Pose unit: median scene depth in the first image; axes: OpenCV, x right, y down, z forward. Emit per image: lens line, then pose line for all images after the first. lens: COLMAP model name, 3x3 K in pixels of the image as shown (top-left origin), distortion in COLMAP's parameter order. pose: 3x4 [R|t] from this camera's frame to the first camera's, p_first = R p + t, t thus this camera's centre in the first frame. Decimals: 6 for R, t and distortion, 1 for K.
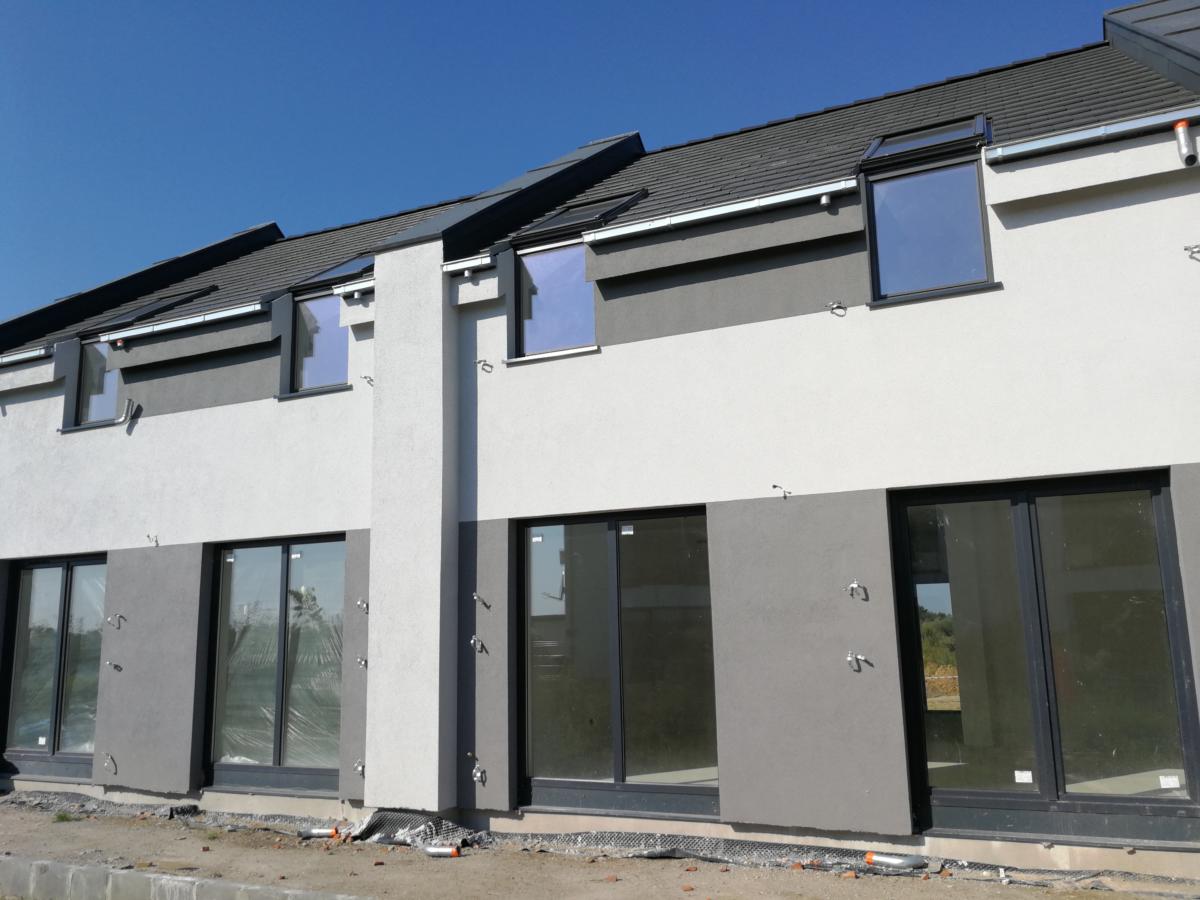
lens RADIAL K [[956.0, 0, 589.3], [0, 956.0, 456.5], [0, 0, 1]] dist [0.037311, -0.058554]
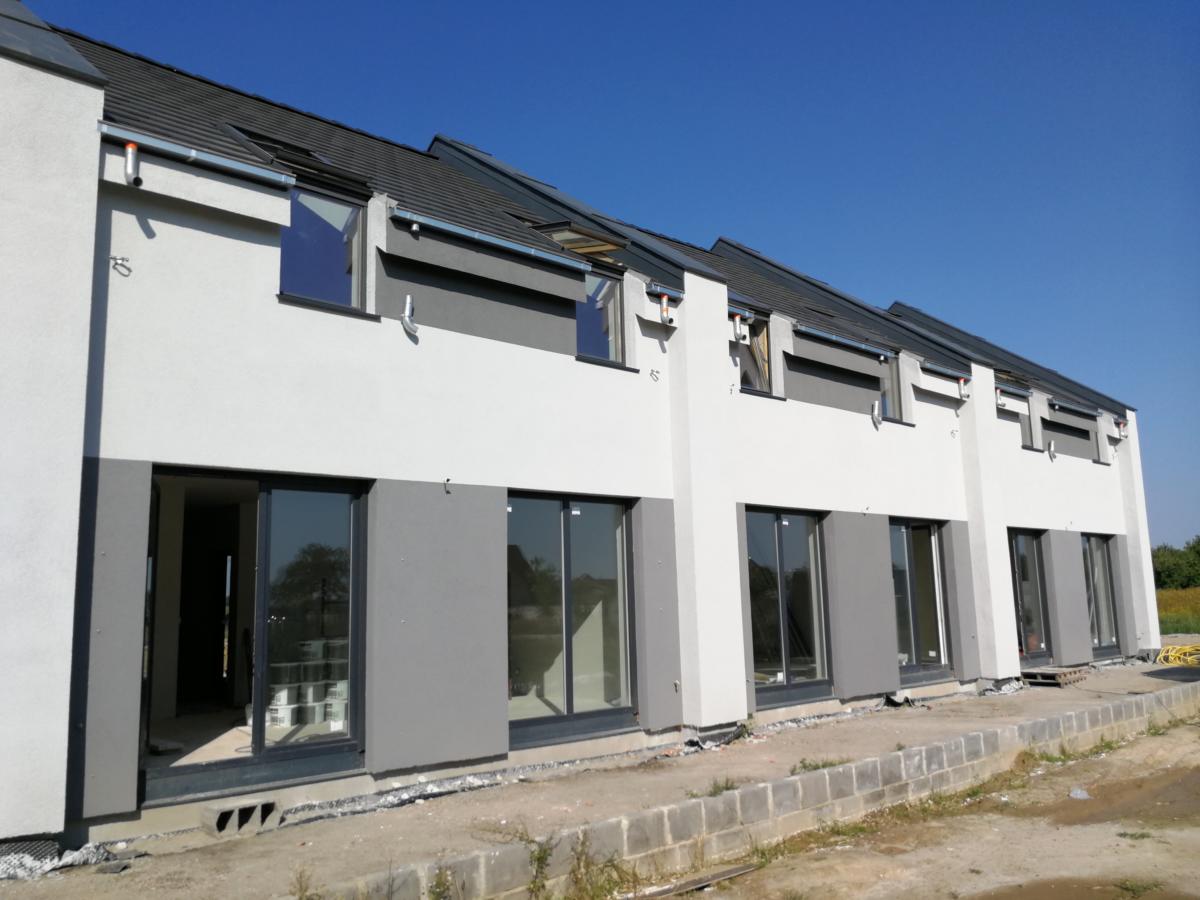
lens RADIAL K [[956.0, 0, 593.4], [0, 956.0, 439.0], [0, 0, 1]] dist [0.037311, -0.058554]
pose [[0.388819, 0.161910, 0.906976, -1.227668], [-0.159308, 0.981424, -0.106905, 0.130566], [-0.907436, -0.102922, 0.407390, 0.555158]]
